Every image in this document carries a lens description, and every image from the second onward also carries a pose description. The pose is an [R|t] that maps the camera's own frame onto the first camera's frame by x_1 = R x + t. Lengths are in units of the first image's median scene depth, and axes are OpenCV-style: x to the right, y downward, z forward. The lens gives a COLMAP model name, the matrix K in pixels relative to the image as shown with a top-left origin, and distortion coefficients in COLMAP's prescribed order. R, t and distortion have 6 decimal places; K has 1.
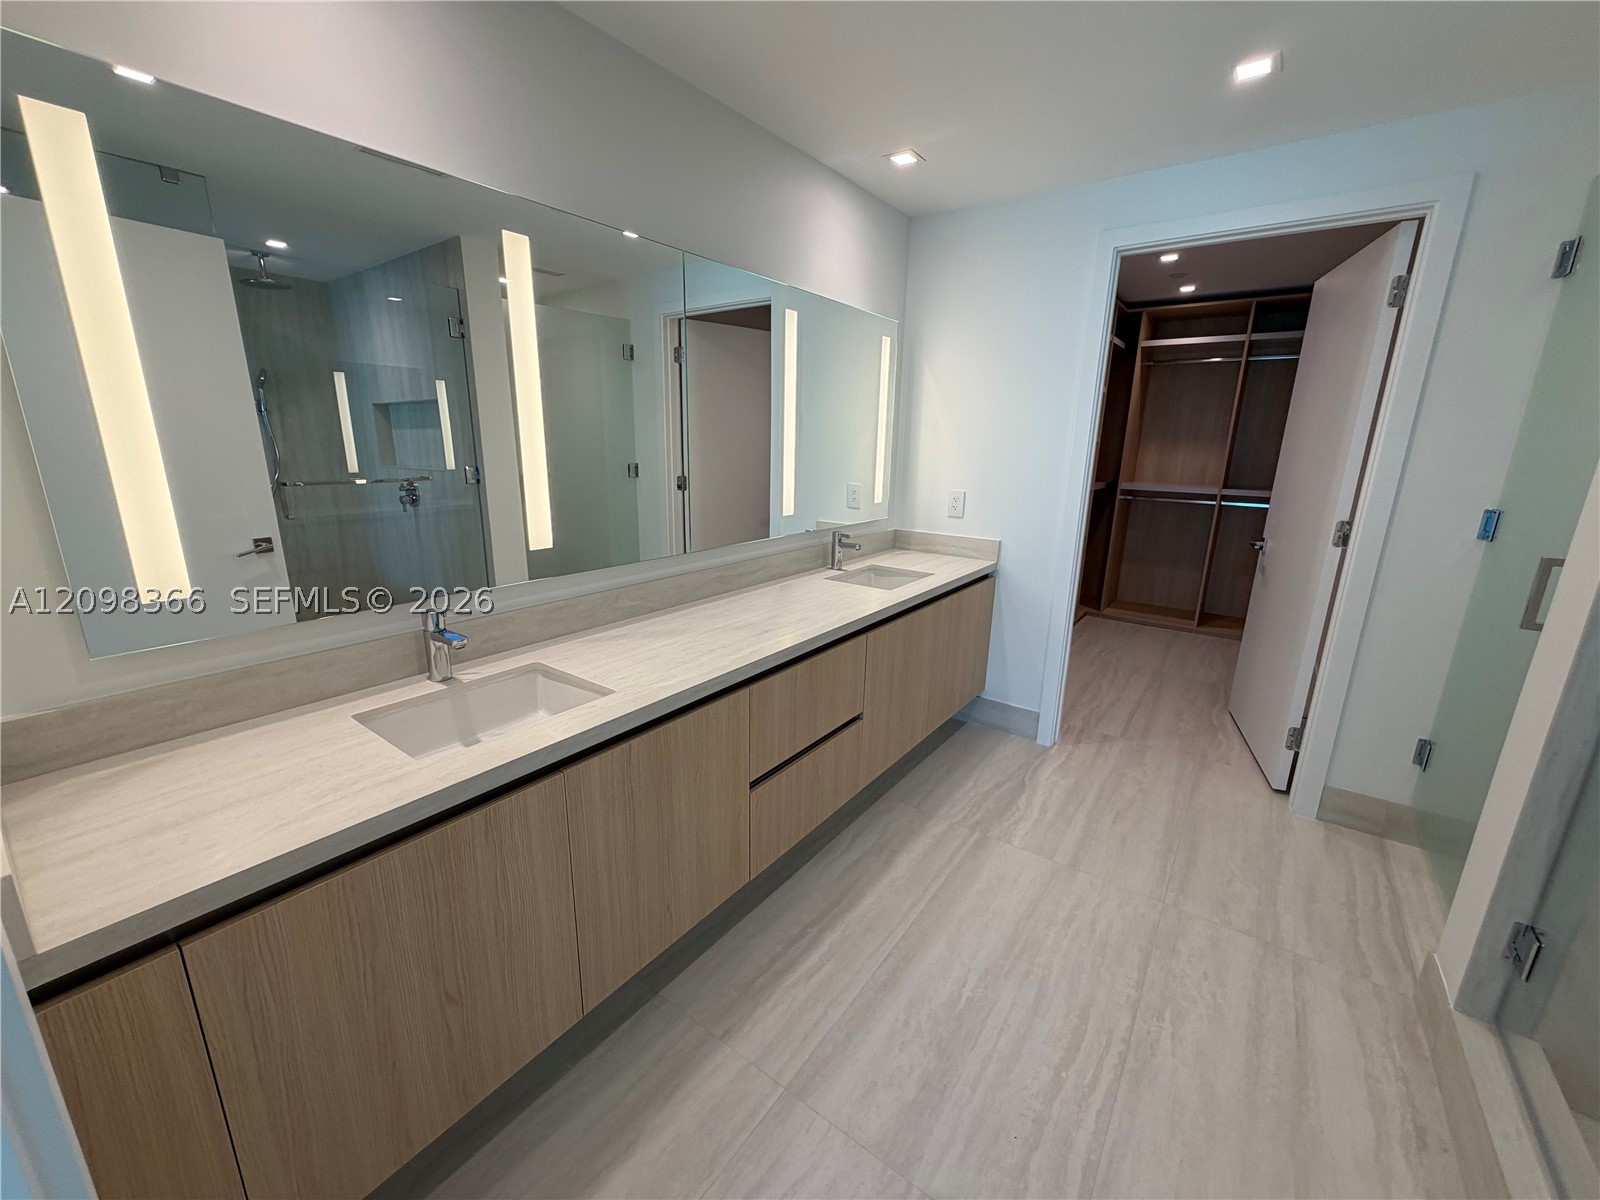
lens RADIAL K [[636.0, 0, 794.8], [0, 636.0, 601.1], [0, 0, 1]] dist [0.000263, -0.000712]
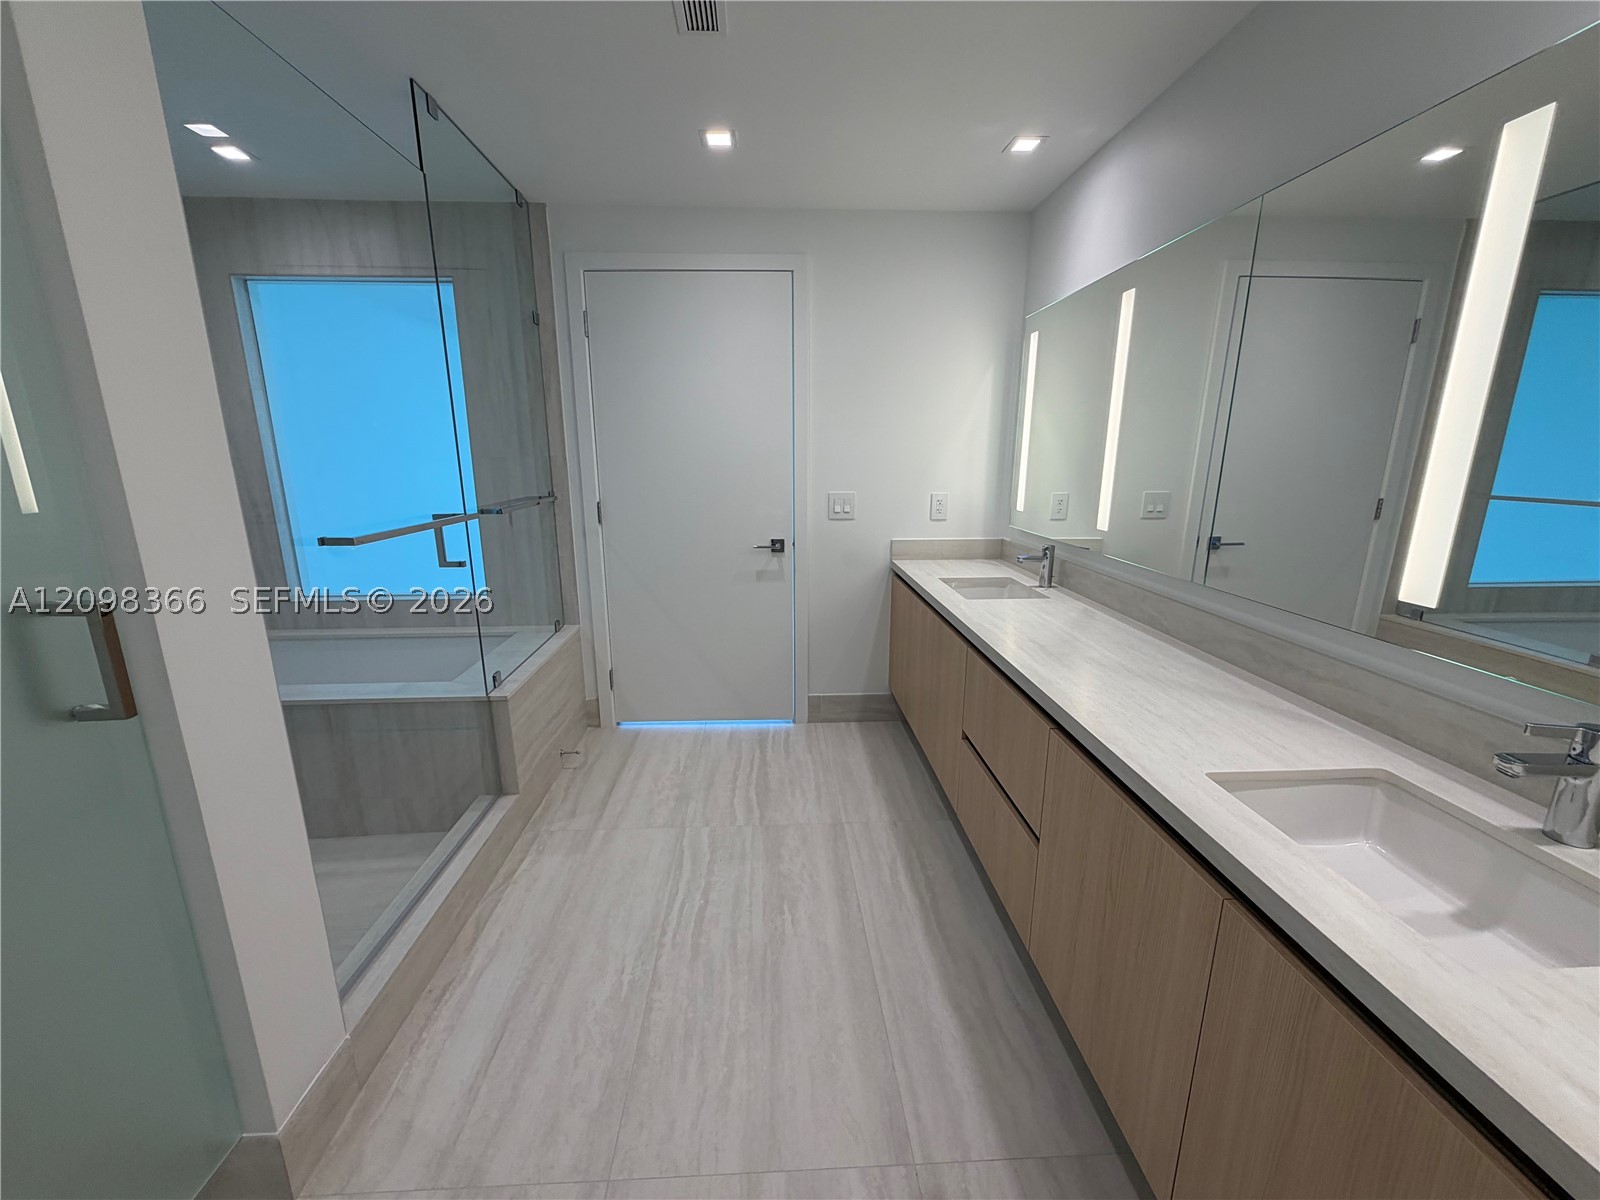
lens RADIAL K [[636.0, 0, 794.8], [0, 636.0, 601.1], [0, 0, 1]] dist [0.000263, -0.000712]
pose [[-0.776148, 0.129093, -0.617194, 0.824764], [-0.168844, 0.900525, 0.400683, -0.332906], [0.607524, 0.415199, -0.677144, 1.426117]]
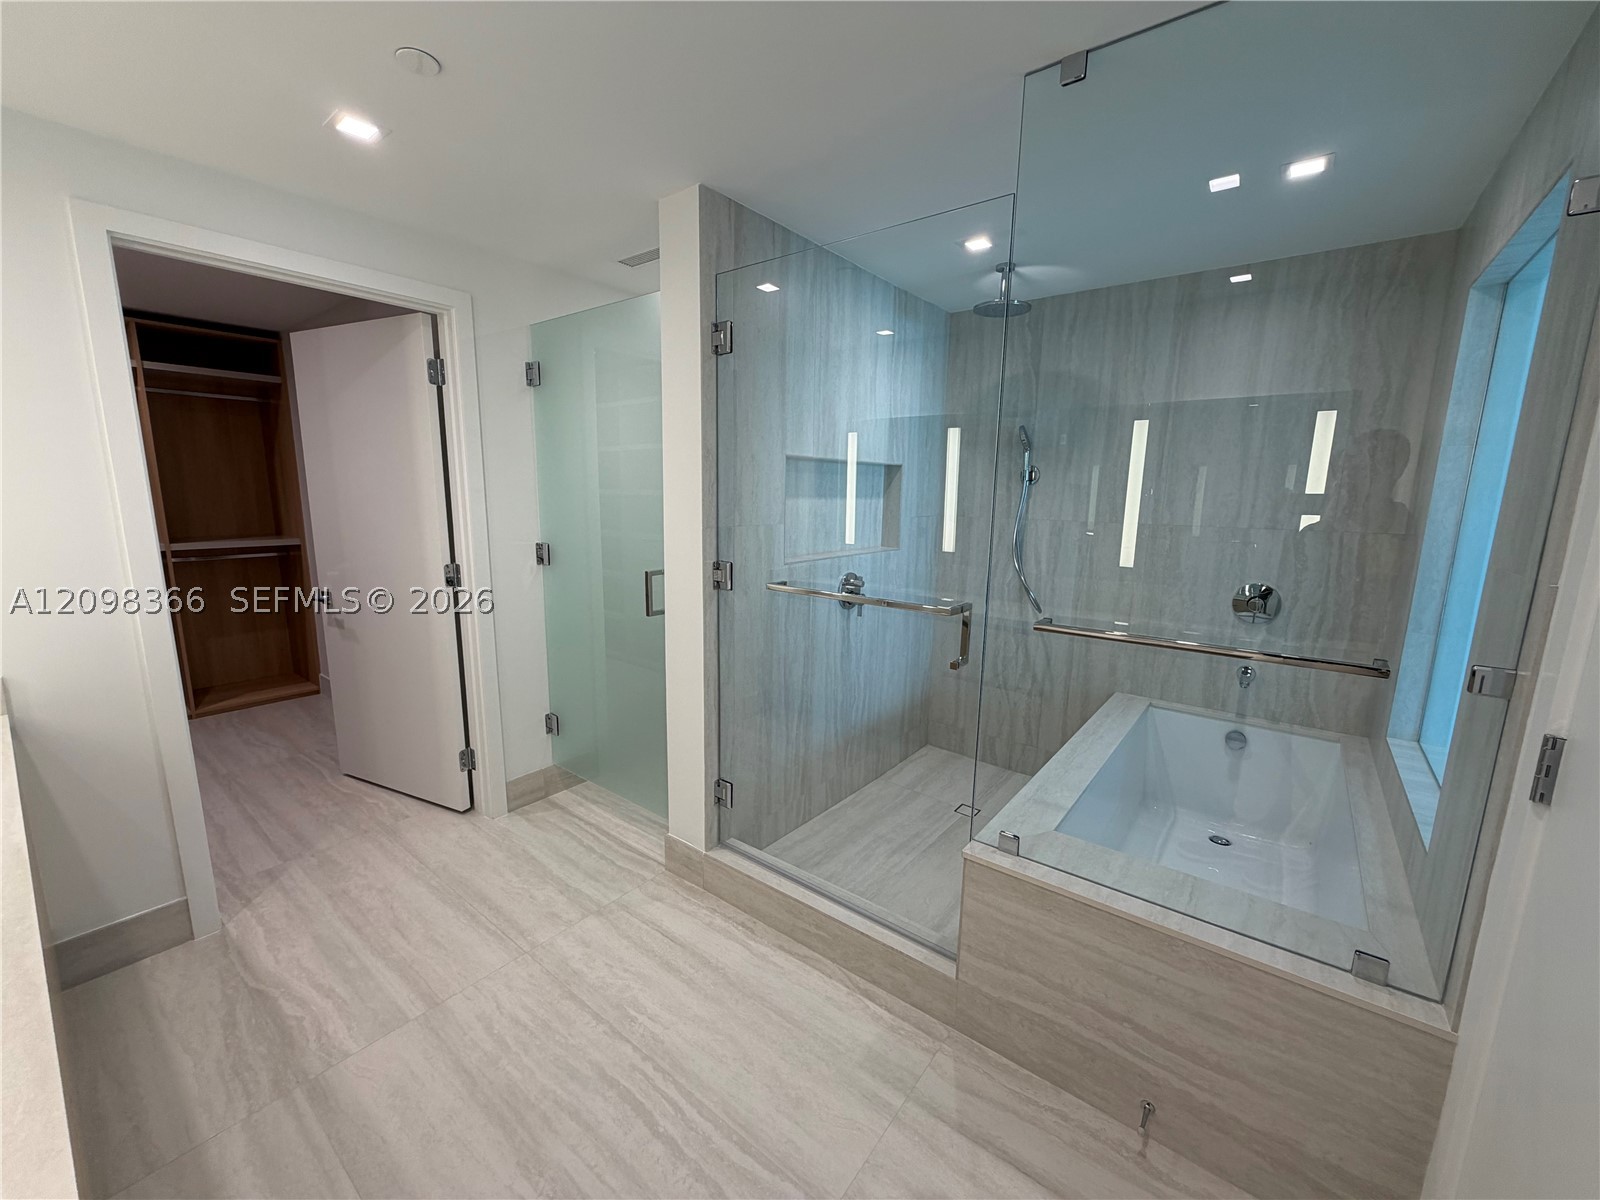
lens RADIAL K [[636.0, 0, 794.8], [0, 636.0, 601.1], [0, 0, 1]] dist [0.000263, -0.000712]
pose [[0.030523, -0.190029, 0.981304, -0.327630], [0.235673, 0.955449, 0.177692, -0.155684], [-0.971353, 0.225843, 0.073948, 0.422309]]
